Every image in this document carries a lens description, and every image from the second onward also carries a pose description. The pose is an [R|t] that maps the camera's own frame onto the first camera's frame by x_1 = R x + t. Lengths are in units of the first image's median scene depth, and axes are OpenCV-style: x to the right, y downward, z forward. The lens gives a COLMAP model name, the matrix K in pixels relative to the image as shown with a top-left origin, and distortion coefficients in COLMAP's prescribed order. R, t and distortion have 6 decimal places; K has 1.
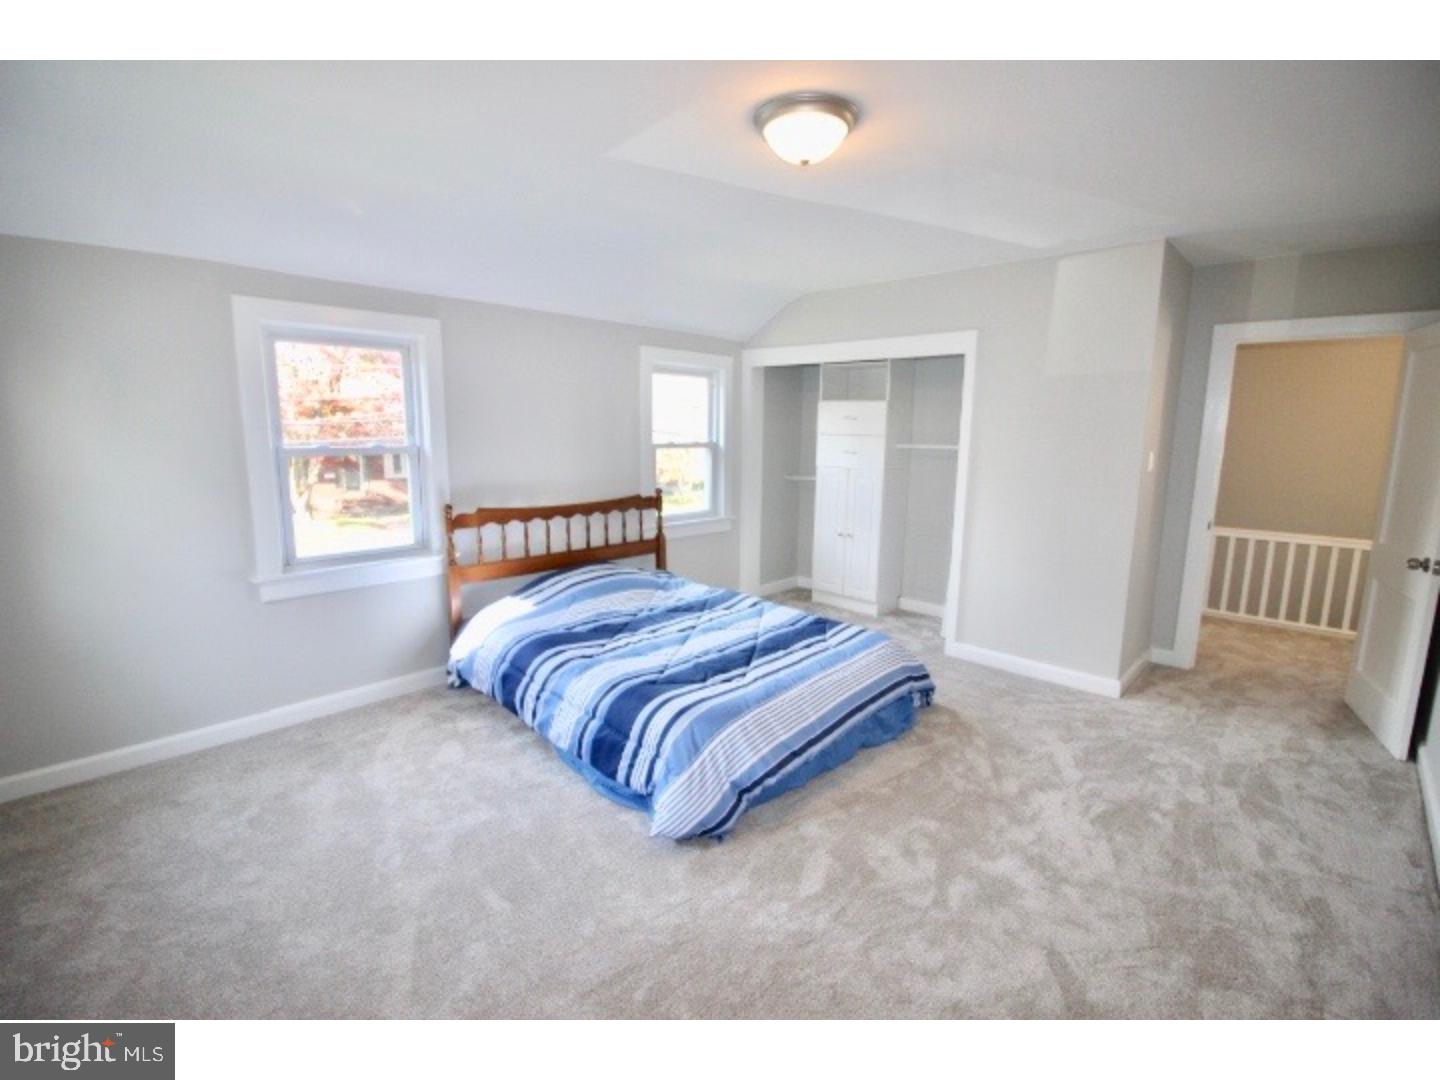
lens RADIAL K [[659.5, 0, 713.9], [0, 659.5, 537.1], [0, 0, 1]] dist [-0.010381, -0.007158]
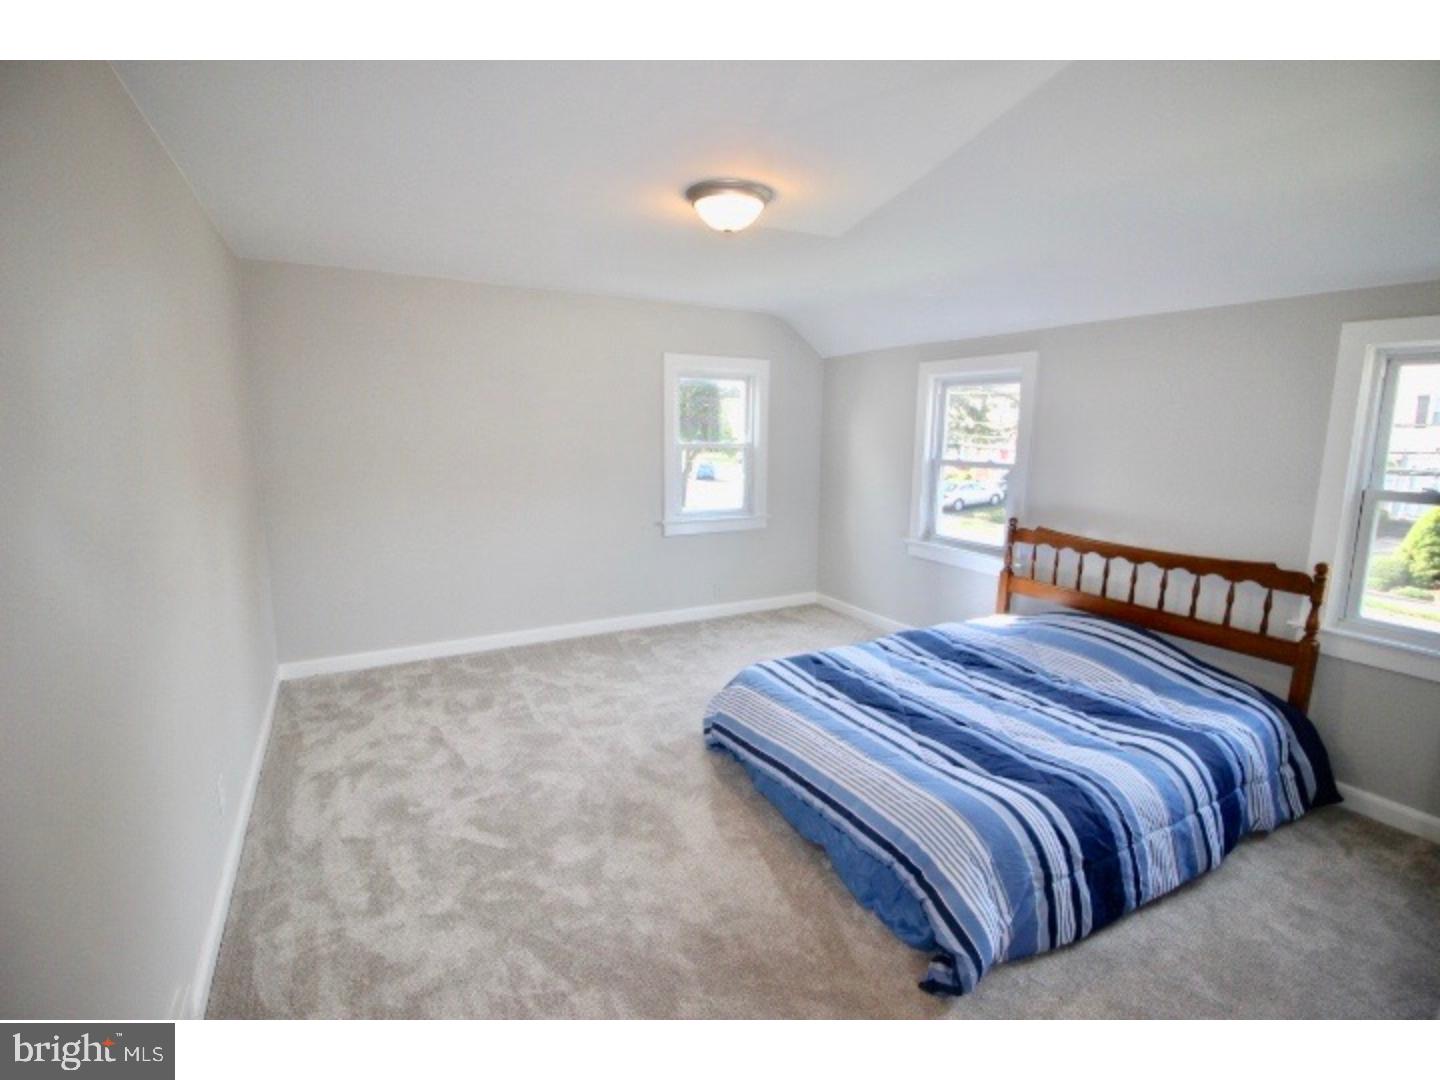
lens RADIAL K [[659.5, 0, 716.5], [0, 659.5, 535.8], [0, 0, 1]] dist [-0.010381, -0.007158]
pose [[-0.298111, 0.142731, -0.943800, 0.793314], [-0.175245, 0.963767, 0.201104, -0.154143], [0.938307, 0.225347, -0.262296, 0.828069]]
